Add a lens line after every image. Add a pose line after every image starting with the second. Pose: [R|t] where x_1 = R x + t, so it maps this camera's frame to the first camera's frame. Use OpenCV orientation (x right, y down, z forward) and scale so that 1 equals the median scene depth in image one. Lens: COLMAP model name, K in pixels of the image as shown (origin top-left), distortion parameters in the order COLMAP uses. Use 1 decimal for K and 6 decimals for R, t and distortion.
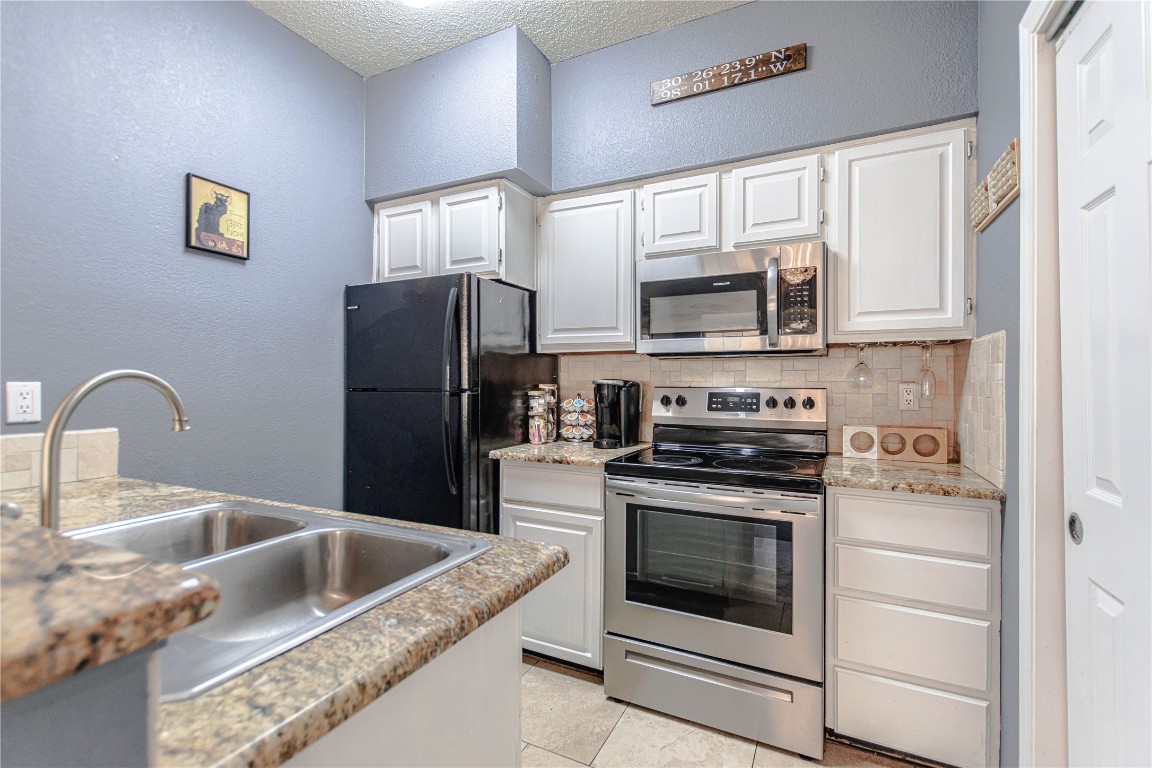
lens RADIAL K [[509.4, 0, 576.0], [0, 509.4, 384.0], [0, 0, 1]] dist [0.001204, -0.000002]
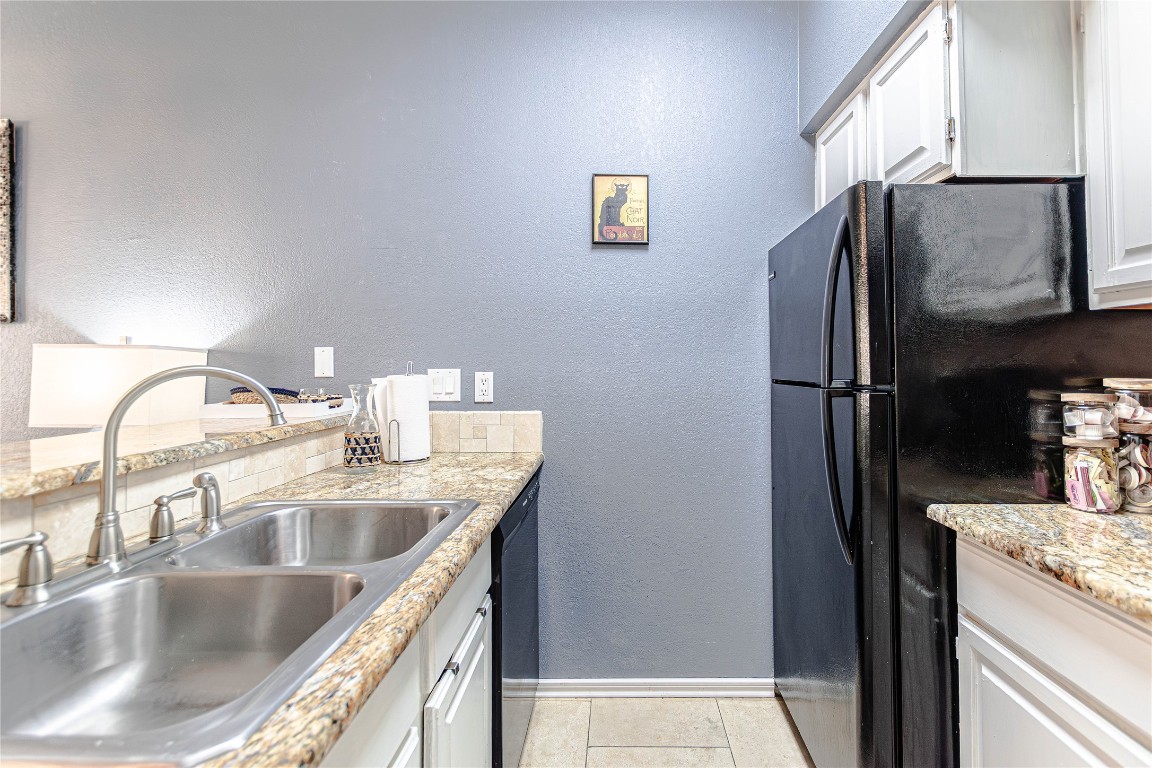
lens RADIAL K [[511.6, 0, 605.1], [0, 511.6, 359.2], [0, 0, 1]] dist [0.000469, -0.000244]
pose [[0.436753, -0.015704, -0.899444, 0.164843], [-0.001665, 0.999832, -0.018265, -0.008468], [0.899580, 0.009475, 0.436654, 0.460539]]
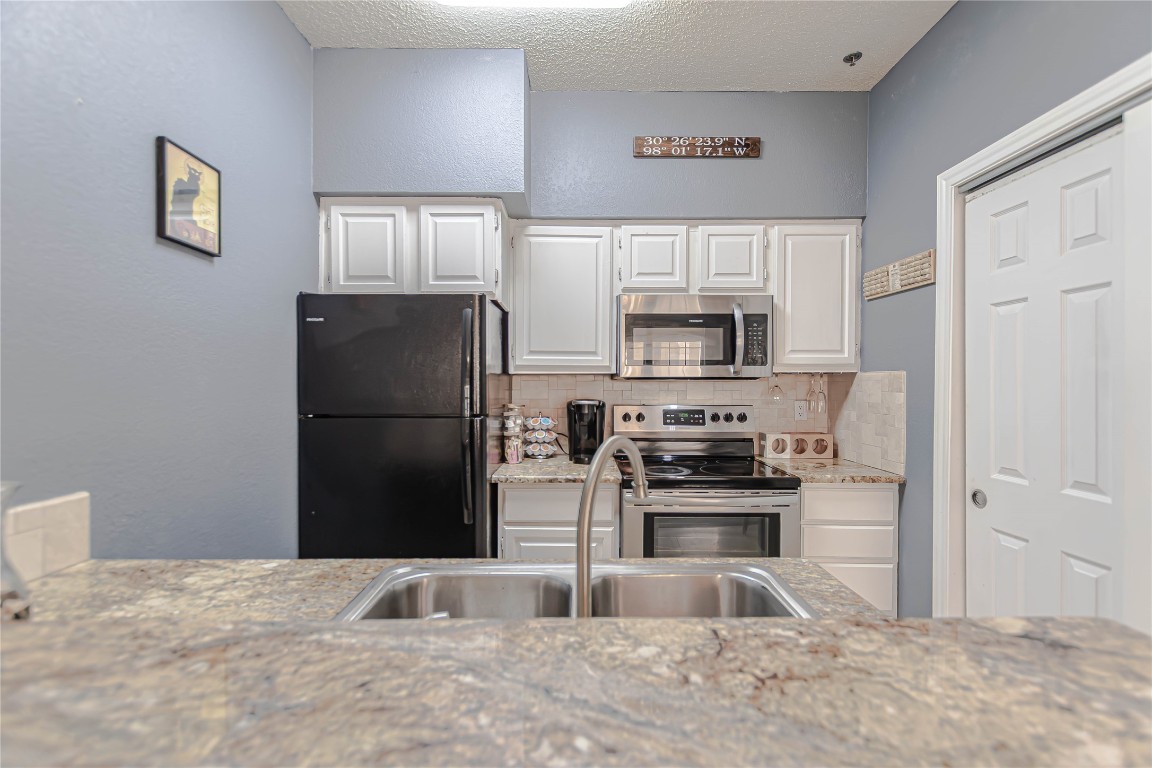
lens RADIAL K [[492.9, 0, 572.5], [0, 492.9, 391.9], [0, 0, 1]] dist [-0.000440, -0.000085]
pose [[0.897509, -0.008597, 0.440912, -0.445681], [0.002042, 0.999880, 0.015339, -0.043989], [-0.440991, -0.012867, 0.897419, 0.077261]]
